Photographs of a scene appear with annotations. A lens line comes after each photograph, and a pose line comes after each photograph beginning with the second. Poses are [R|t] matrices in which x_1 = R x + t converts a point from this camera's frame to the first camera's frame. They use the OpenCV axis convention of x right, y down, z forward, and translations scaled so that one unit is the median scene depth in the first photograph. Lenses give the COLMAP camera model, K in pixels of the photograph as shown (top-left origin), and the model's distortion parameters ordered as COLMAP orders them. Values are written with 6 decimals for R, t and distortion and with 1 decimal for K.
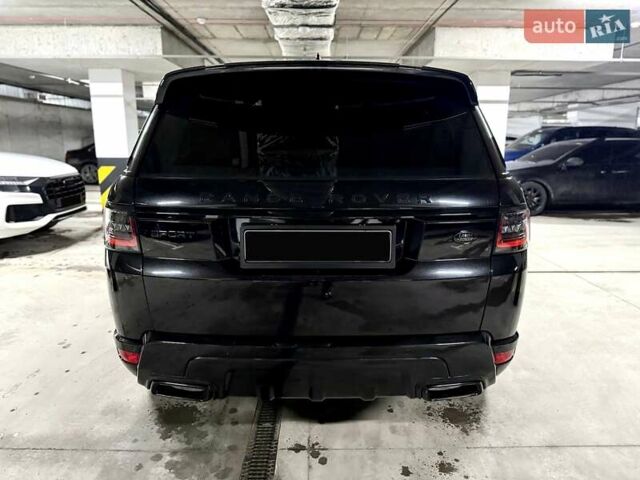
lens RADIAL K [[456.3, 0, 325.0], [0, 456.3, 241.7], [0, 0, 1]] dist [-0.004076, -0.003541]
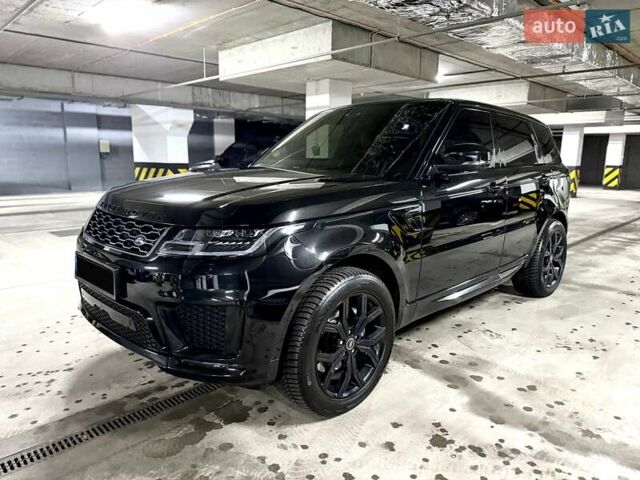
lens RADIAL K [[452.8, 0, 318.5], [0, 452.8, 239.6], [0, 0, 1]] dist [0.011586, -0.021196]
pose [[-0.695489, -0.140697, 0.704628, -1.087437], [0.141930, 0.934421, 0.326671, -0.636629], [-0.704380, 0.327204, -0.629910, 3.014437]]
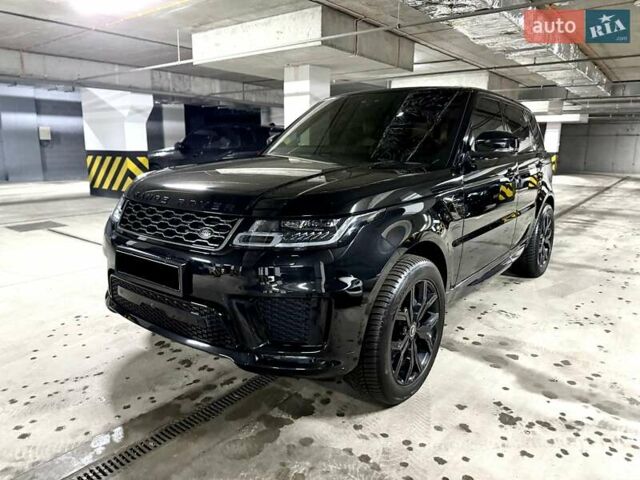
lens RADIAL K [[453.3, 0, 320.2], [0, 453.3, 236.3], [0, 0, 1]] dist [0.001721, -0.007108]
pose [[-0.782626, -0.134826, 0.607716, -0.885835], [0.121552, 0.924370, 0.361614, -0.667899], [-0.610510, 0.356877, -0.707048, 3.174185]]
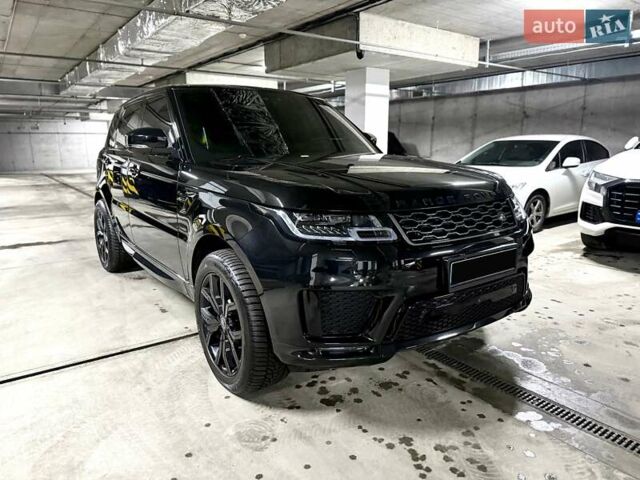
lens RADIAL K [[450.9, 0, 318.4], [0, 450.9, 240.9], [0, 0, 1]] dist [0.041615, -0.063759]
pose [[-0.819194, 0.117791, -0.561291, 0.764596], [-0.123388, 0.919566, 0.373061, -0.667485], [0.560087, 0.374866, -0.738768, 3.239154]]
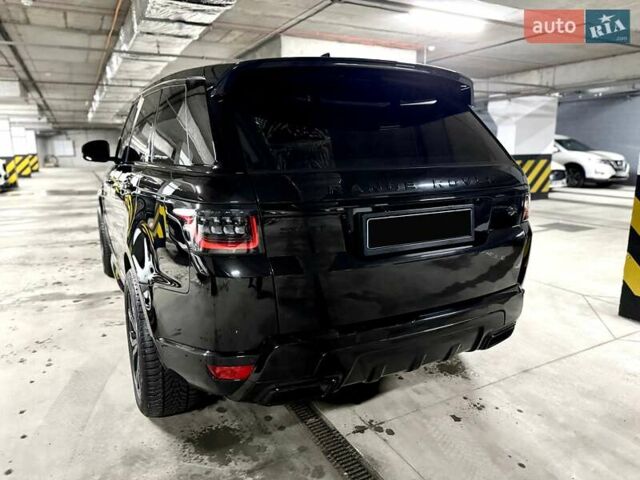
lens RADIAL K [[454.2, 0, 321.3], [0, 454.2, 241.0], [0, 0, 1]] dist [0.000023, -0.006069]
pose [[0.887621, -0.107478, 0.447859, -0.511786], [0.113137, 0.993478, 0.014187, -0.001323], [-0.446463, 0.038077, 0.893992, 0.084139]]
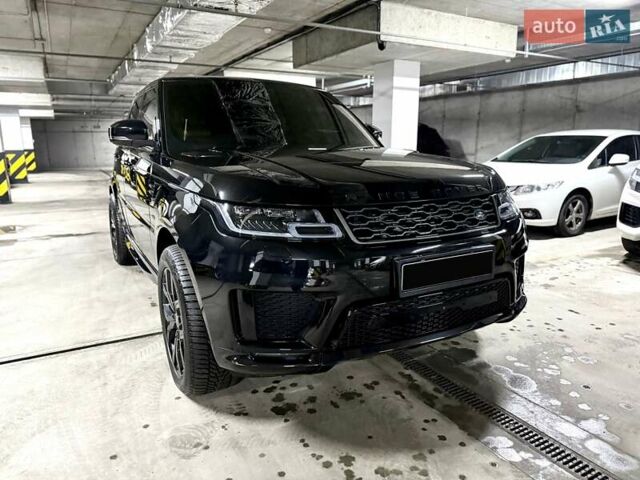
lens RADIAL K [[452.8, 0, 318.5], [0, 452.8, 239.6], [0, 0, 1]] dist [0.011586, -0.021196]
pose [[-0.881381, 0.097342, -0.462268, 0.552479], [-0.101349, 0.916793, 0.386289, -0.659823], [0.461406, 0.387318, -0.798179, 3.291073]]
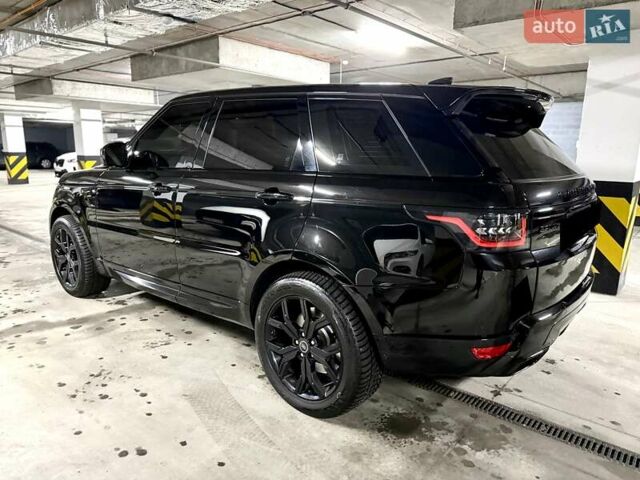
lens RADIAL K [[454.2, 0, 321.3], [0, 454.2, 241.0], [0, 0, 1]] dist [0.000023, -0.006069]
pose [[0.652092, -0.148938, 0.743366, -1.140413], [0.154326, 0.986061, 0.062186, -0.104180], [-0.742267, 0.074170, 0.665987, 0.450869]]
